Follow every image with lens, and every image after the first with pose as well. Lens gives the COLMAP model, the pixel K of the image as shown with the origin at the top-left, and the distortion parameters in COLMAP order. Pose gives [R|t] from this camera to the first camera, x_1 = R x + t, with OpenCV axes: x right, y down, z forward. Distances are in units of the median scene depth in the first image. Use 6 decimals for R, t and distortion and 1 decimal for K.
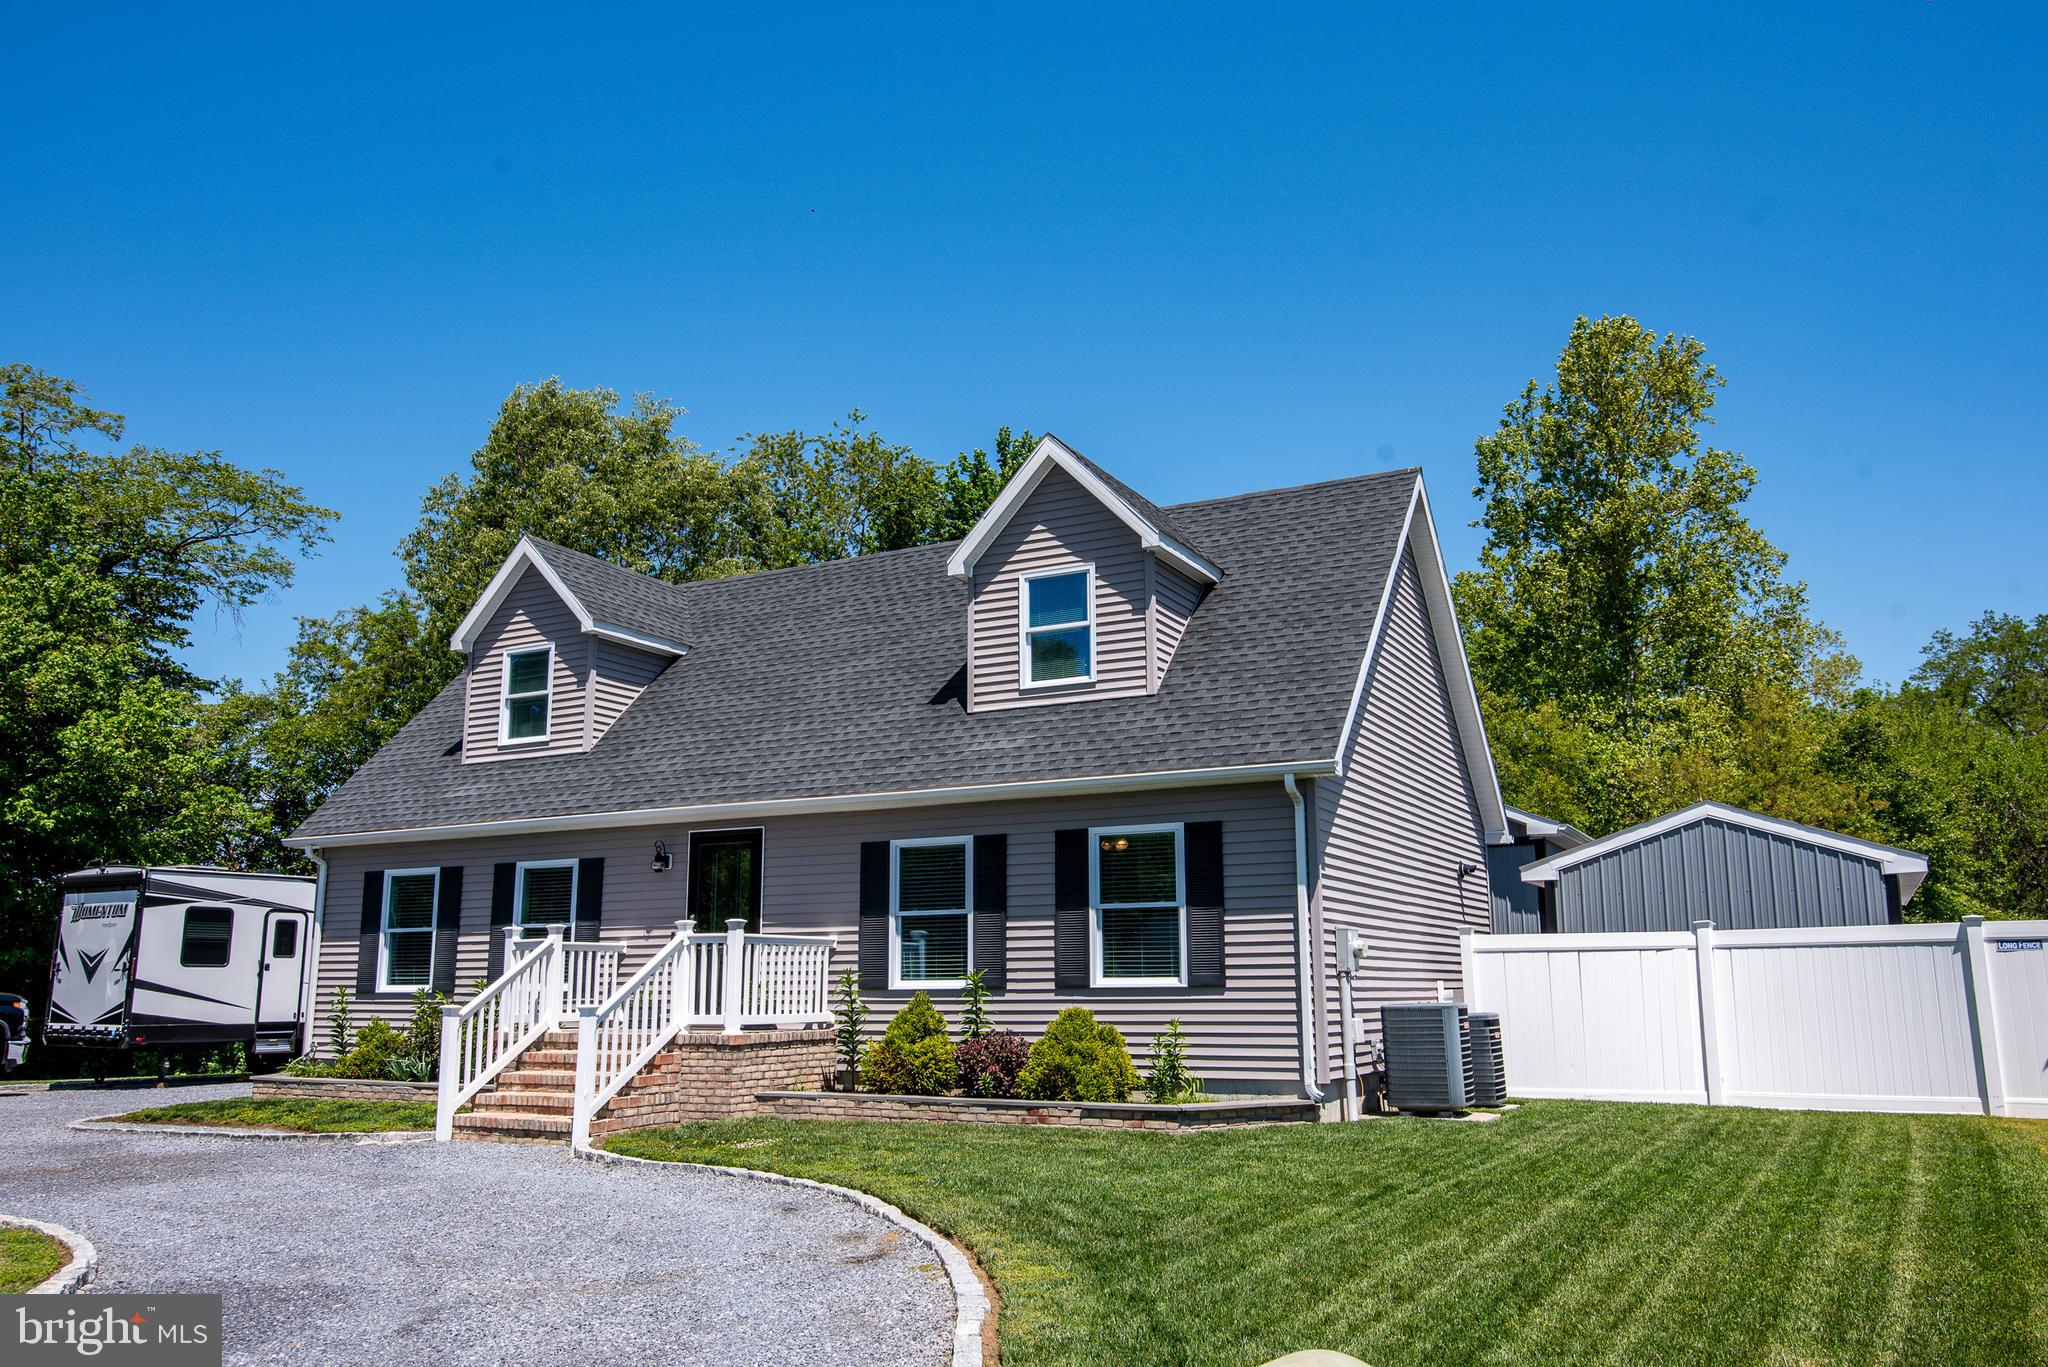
lens RADIAL K [[1607.9, 0, 979.8], [0, 1607.9, 689.2], [0, 0, 1]] dist [0.028056, -0.066693]
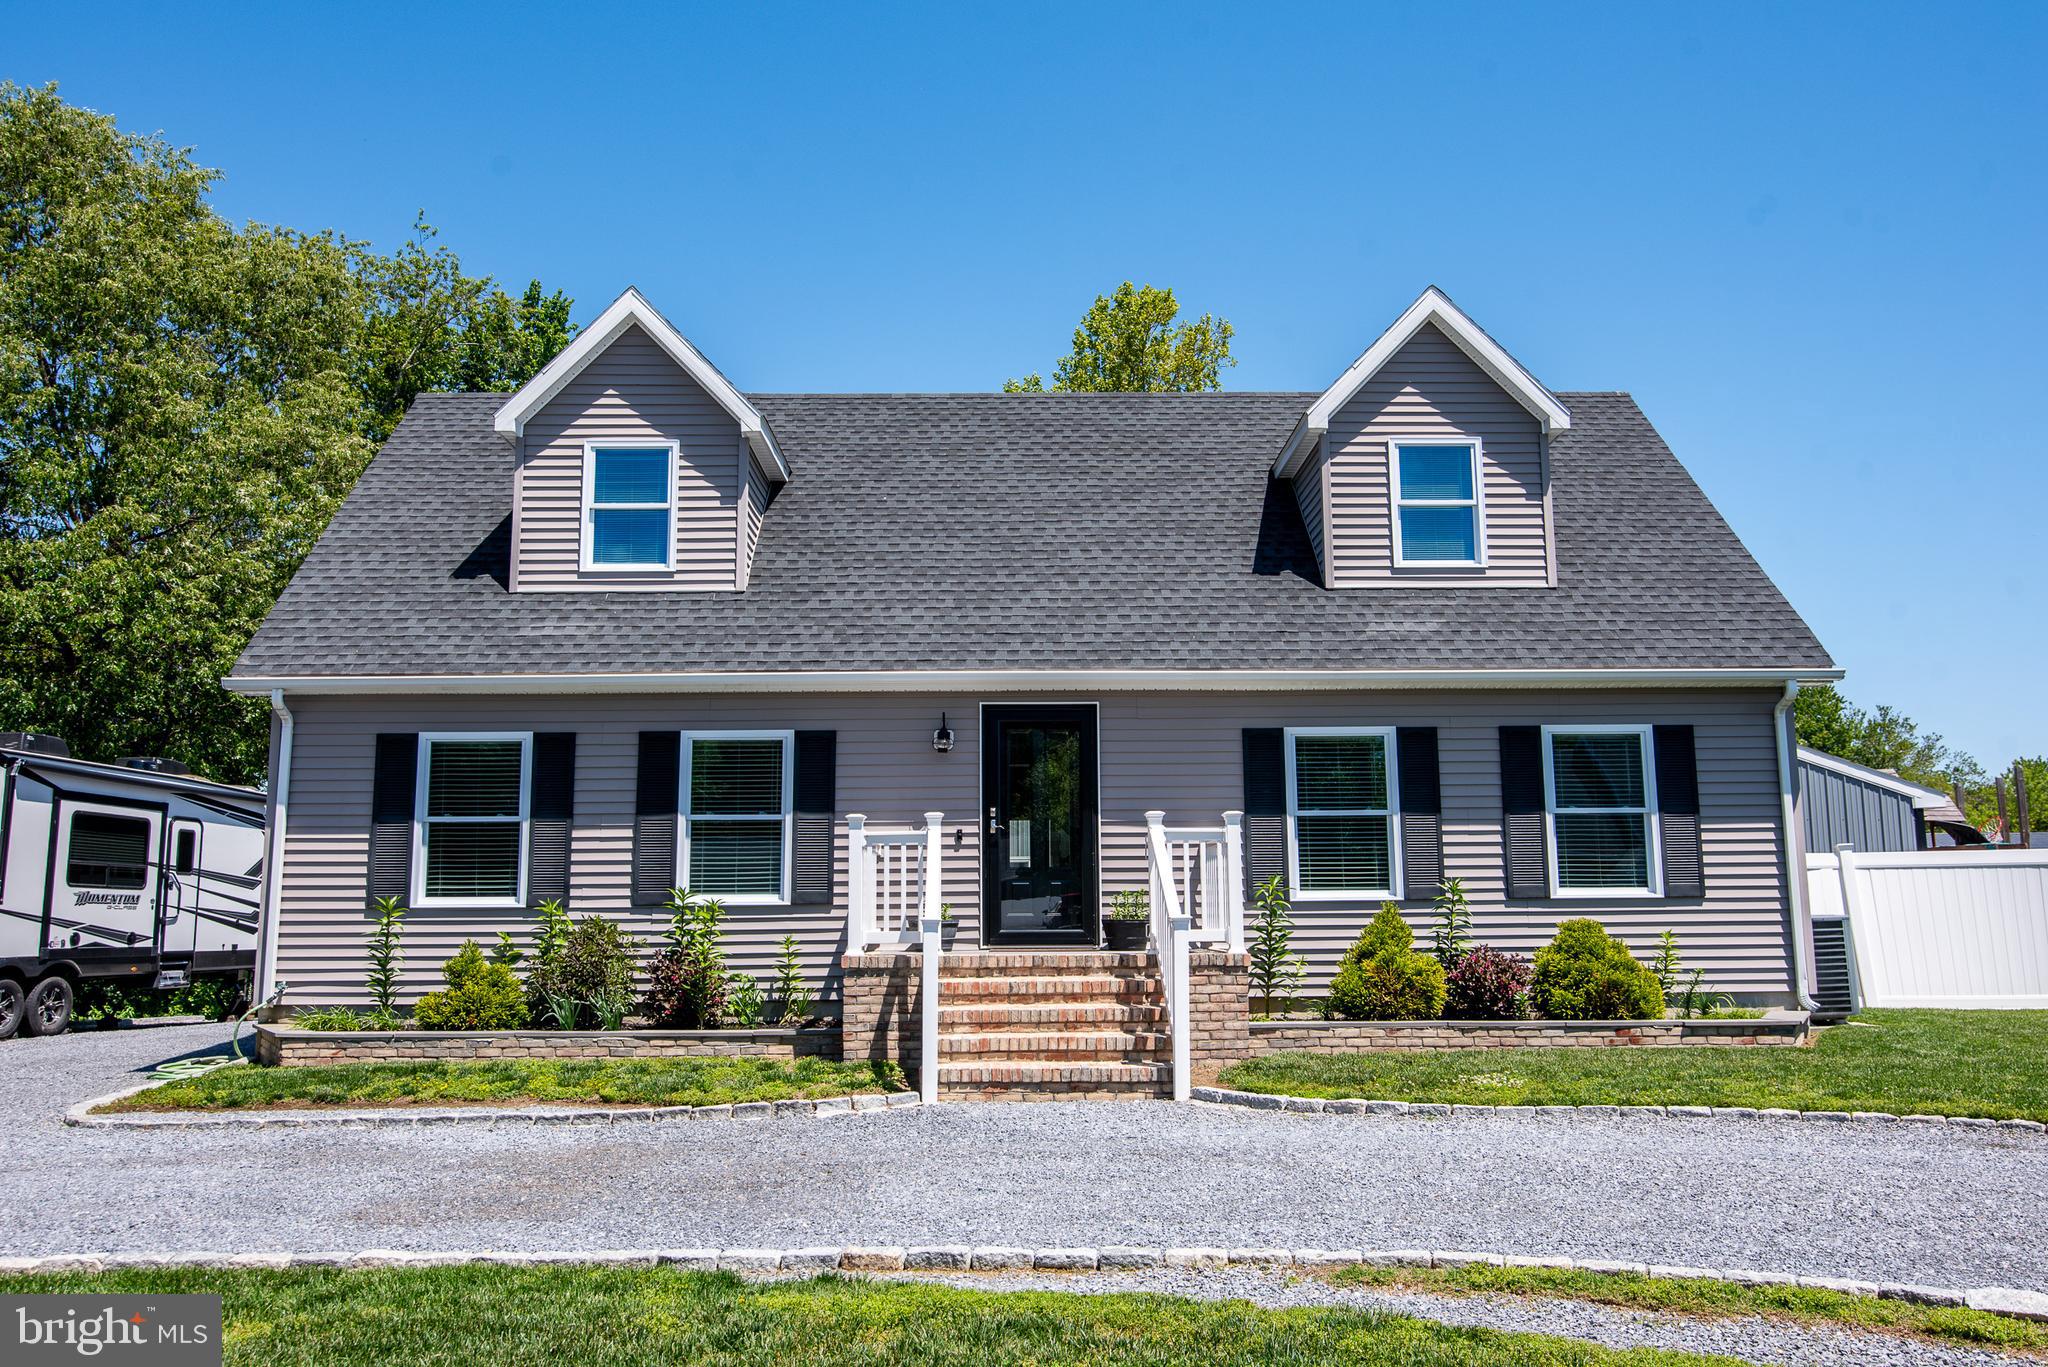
lens RADIAL K [[1607.9, 0, 979.8], [0, 1607.9, 689.2], [0, 0, 1]] dist [0.028056, -0.066693]
pose [[0.865872, 0.066938, 0.495767, -0.511896], [-0.090316, 0.995640, 0.023309, 0.056279], [-0.492046, -0.064959, 0.868143, 0.278132]]
